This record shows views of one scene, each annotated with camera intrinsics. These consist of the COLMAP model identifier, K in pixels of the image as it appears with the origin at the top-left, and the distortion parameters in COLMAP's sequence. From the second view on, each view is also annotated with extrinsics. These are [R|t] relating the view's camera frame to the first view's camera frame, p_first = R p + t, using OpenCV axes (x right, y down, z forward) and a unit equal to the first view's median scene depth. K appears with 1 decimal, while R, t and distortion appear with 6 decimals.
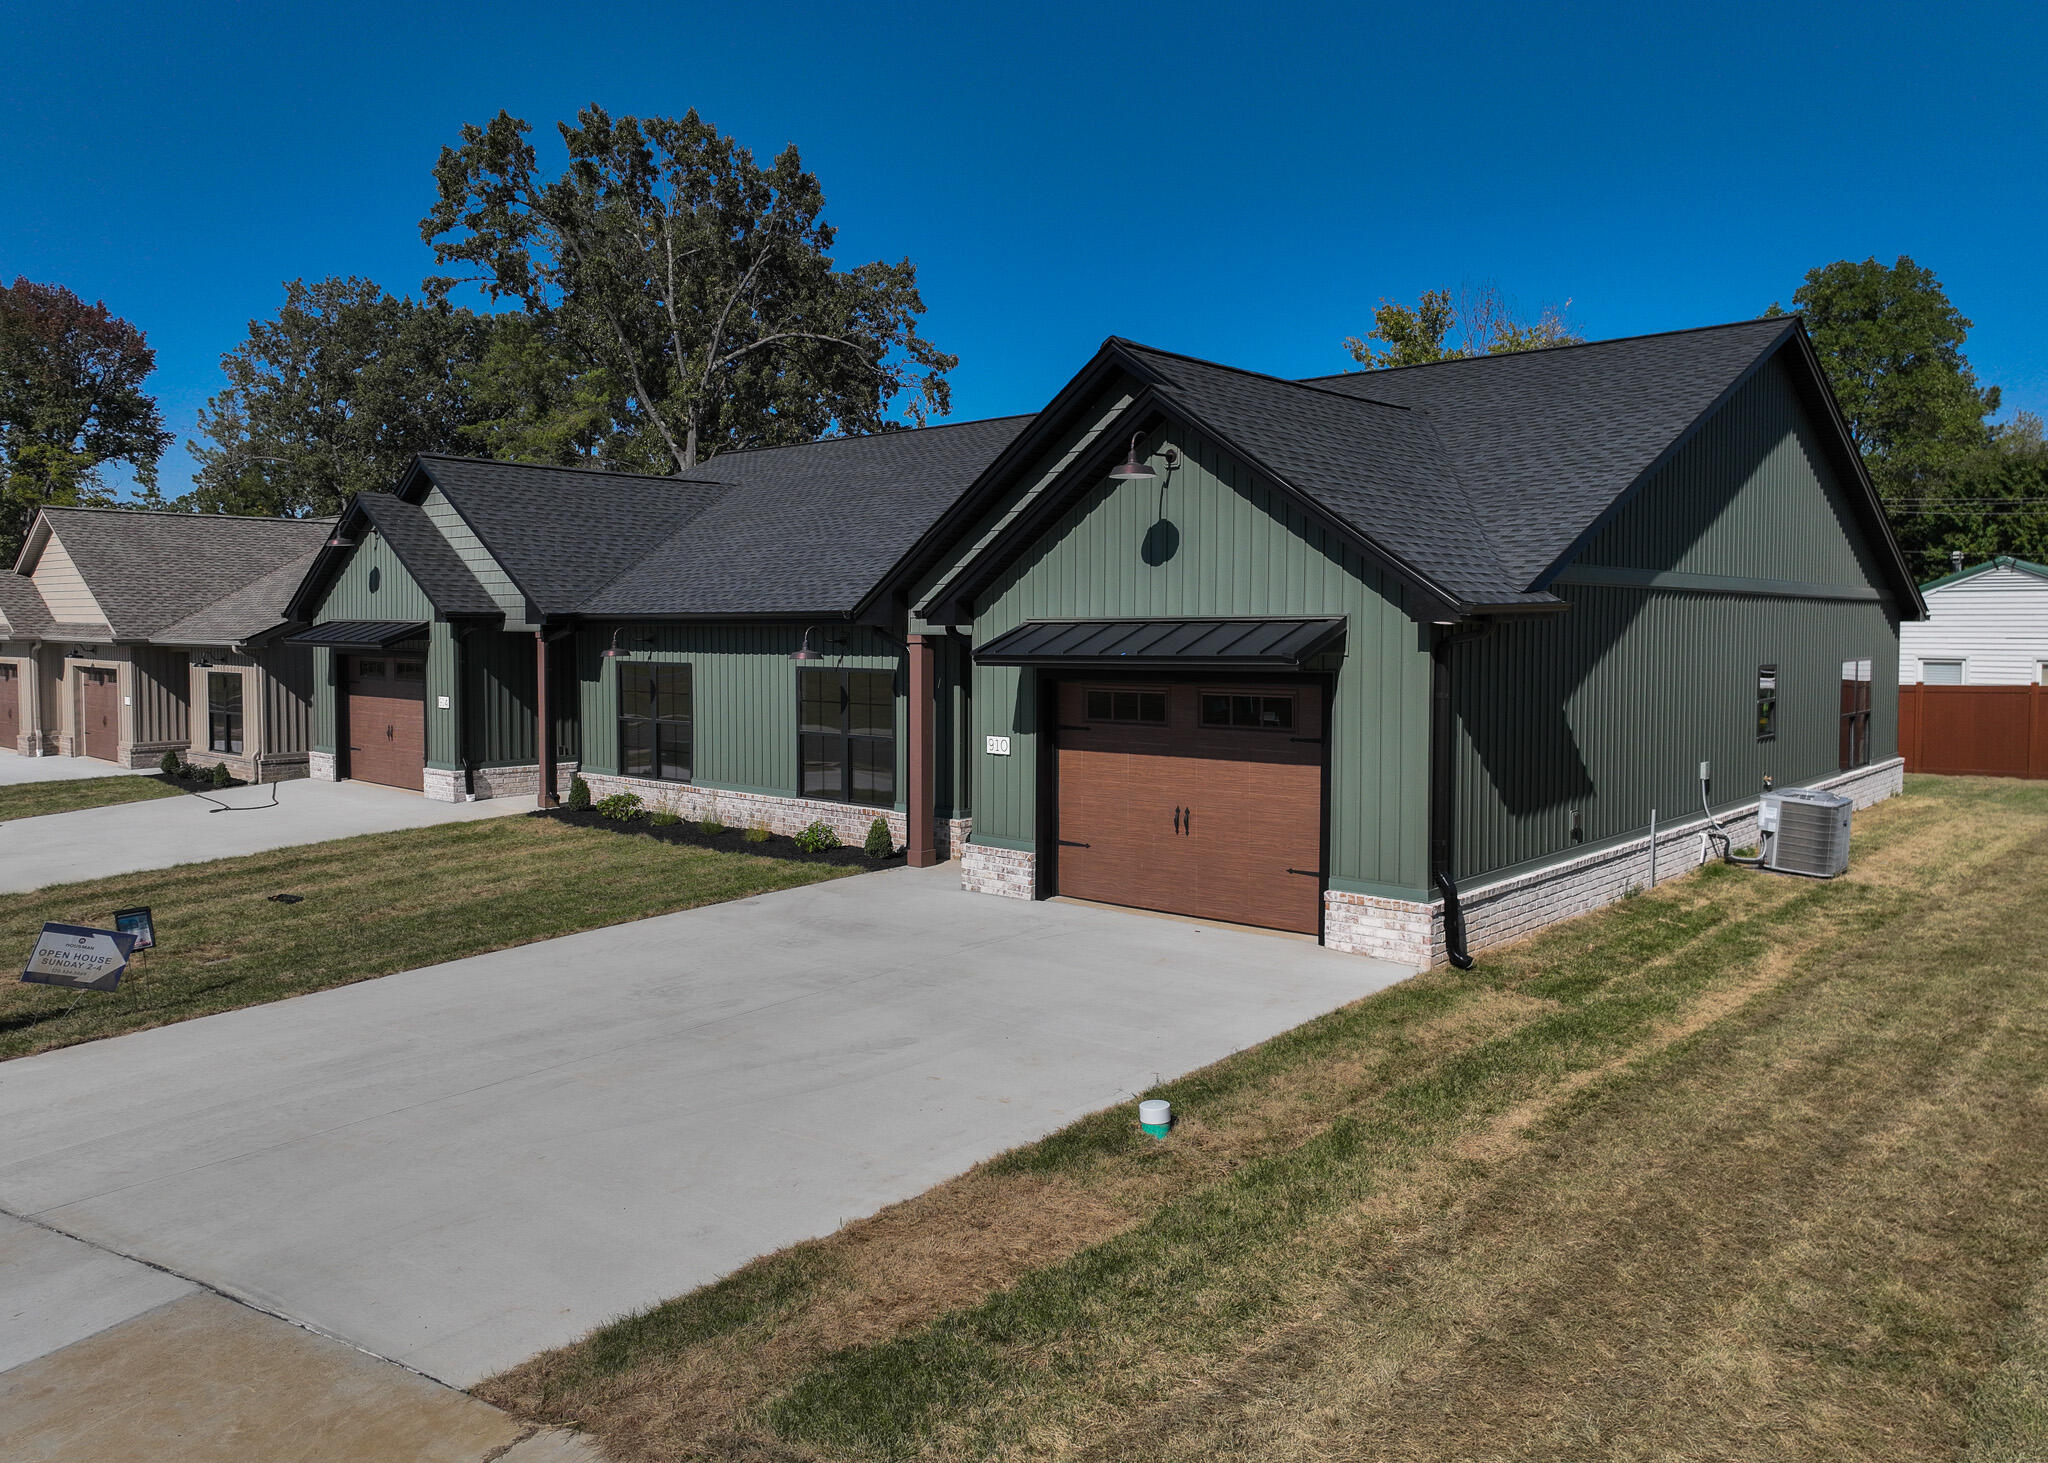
lens RADIAL K [[1440.1, 0, 1024.3], [0, 1440.1, 721.1], [0, 0, 1]] dist [0.010107, -0.004164]
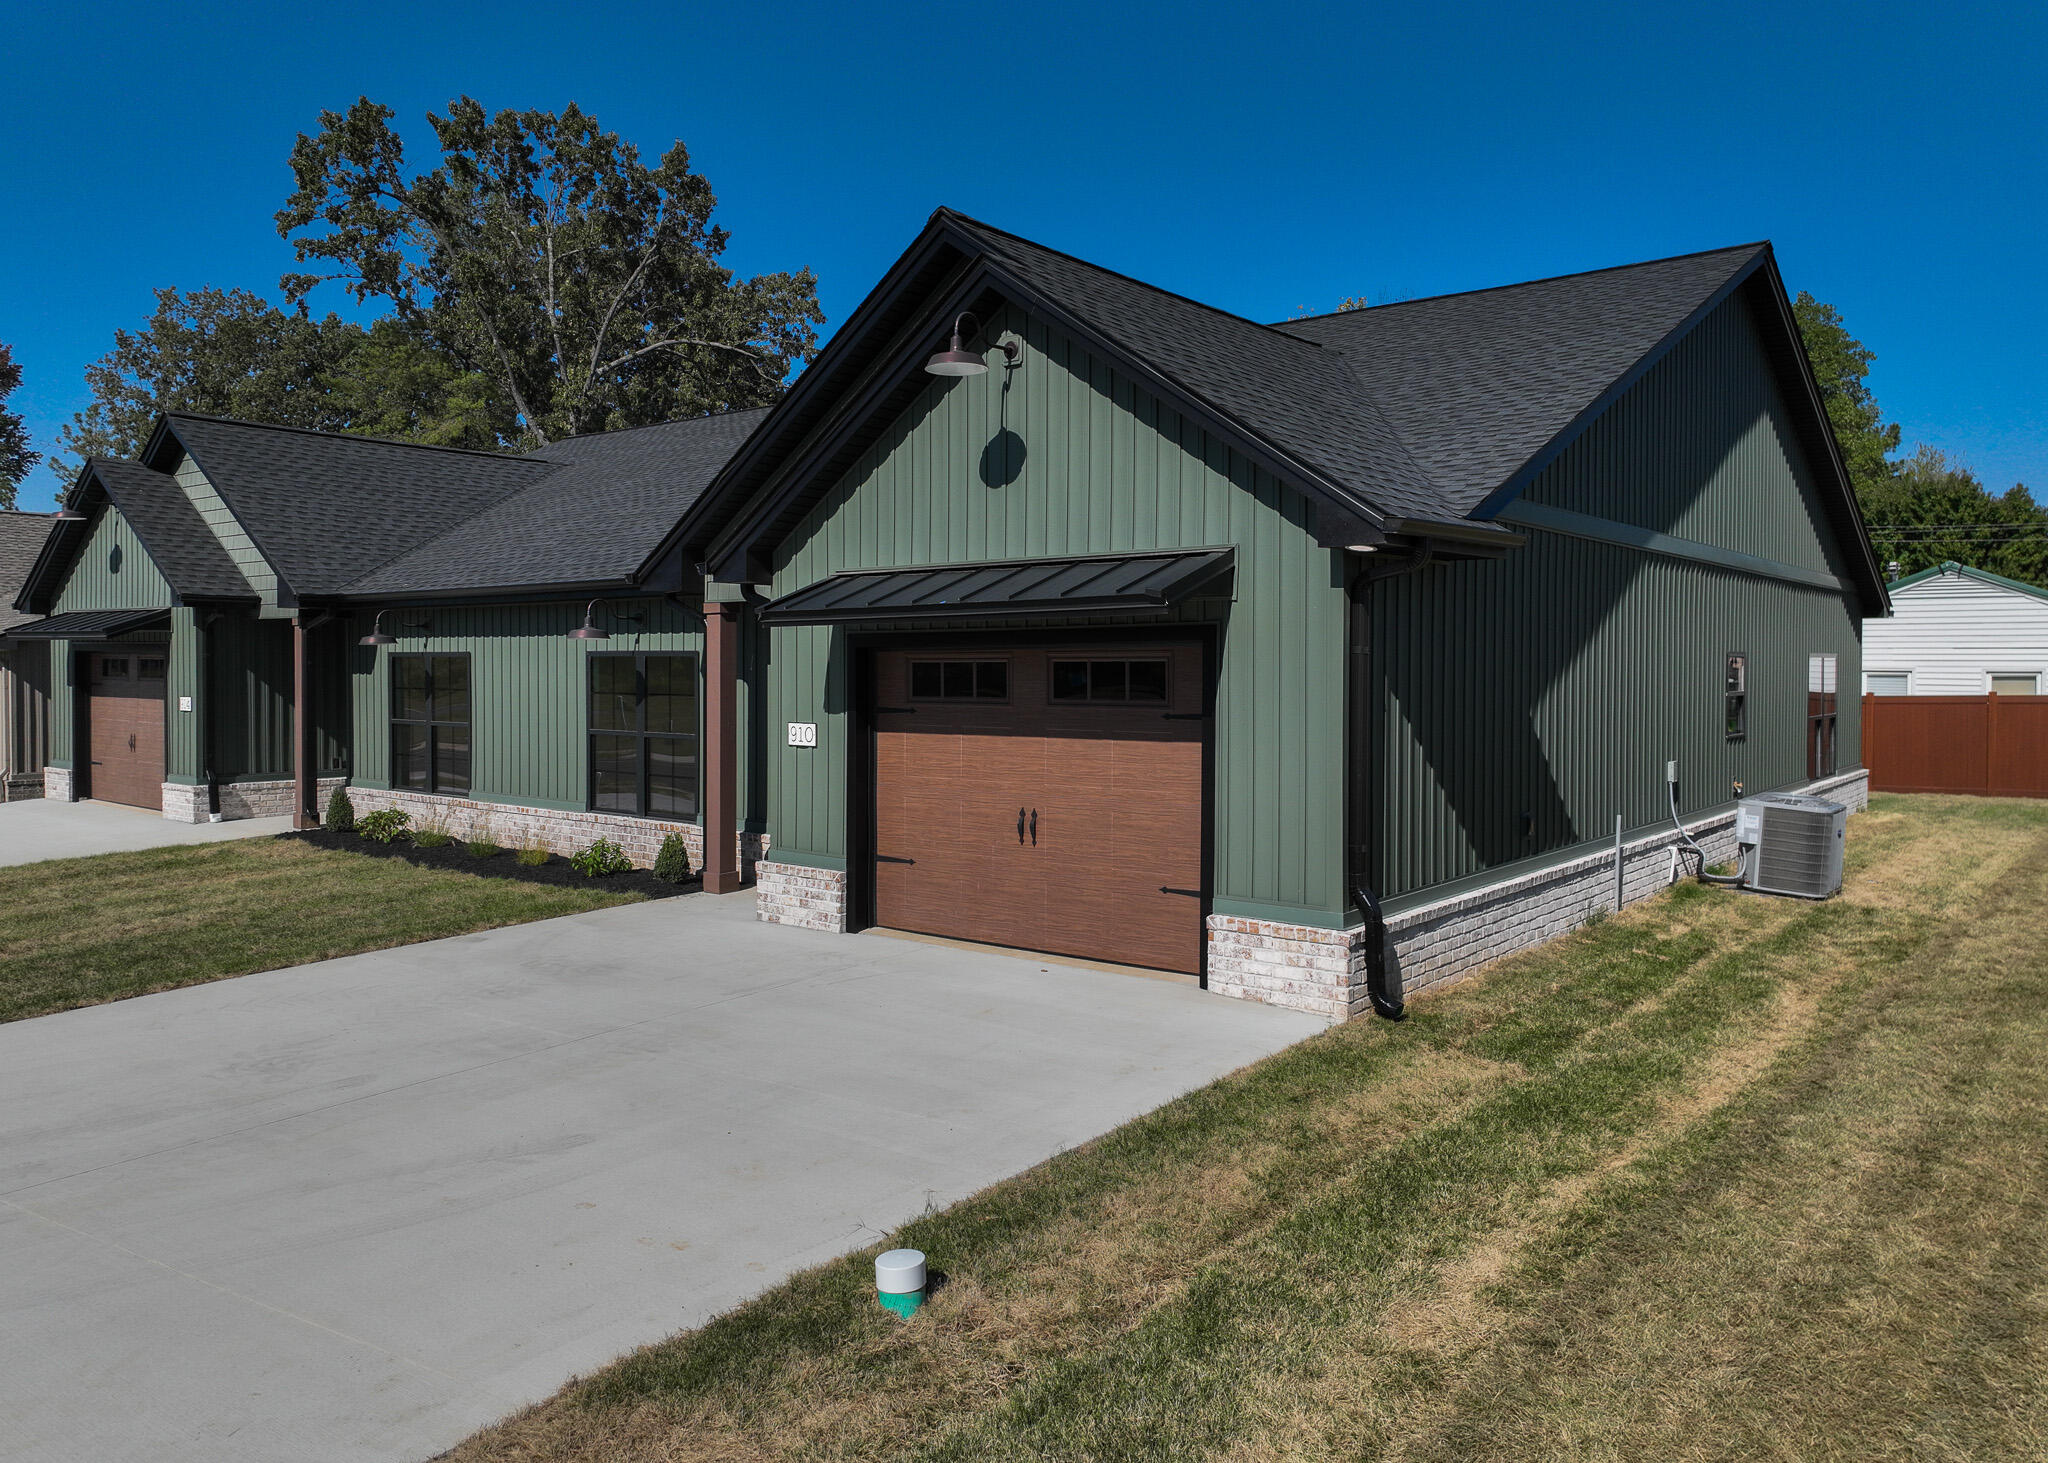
lens RADIAL K [[1440.1, 0, 1025.3], [0, 1440.1, 727.8], [0, 0, 1]] dist [0.010107, -0.004164]
pose [[0.998575, 0.000337, 0.053360, 0.061336], [0.000833, 0.999760, -0.021899, 0.030310], [-0.053354, 0.021912, 0.998335, 0.211875]]
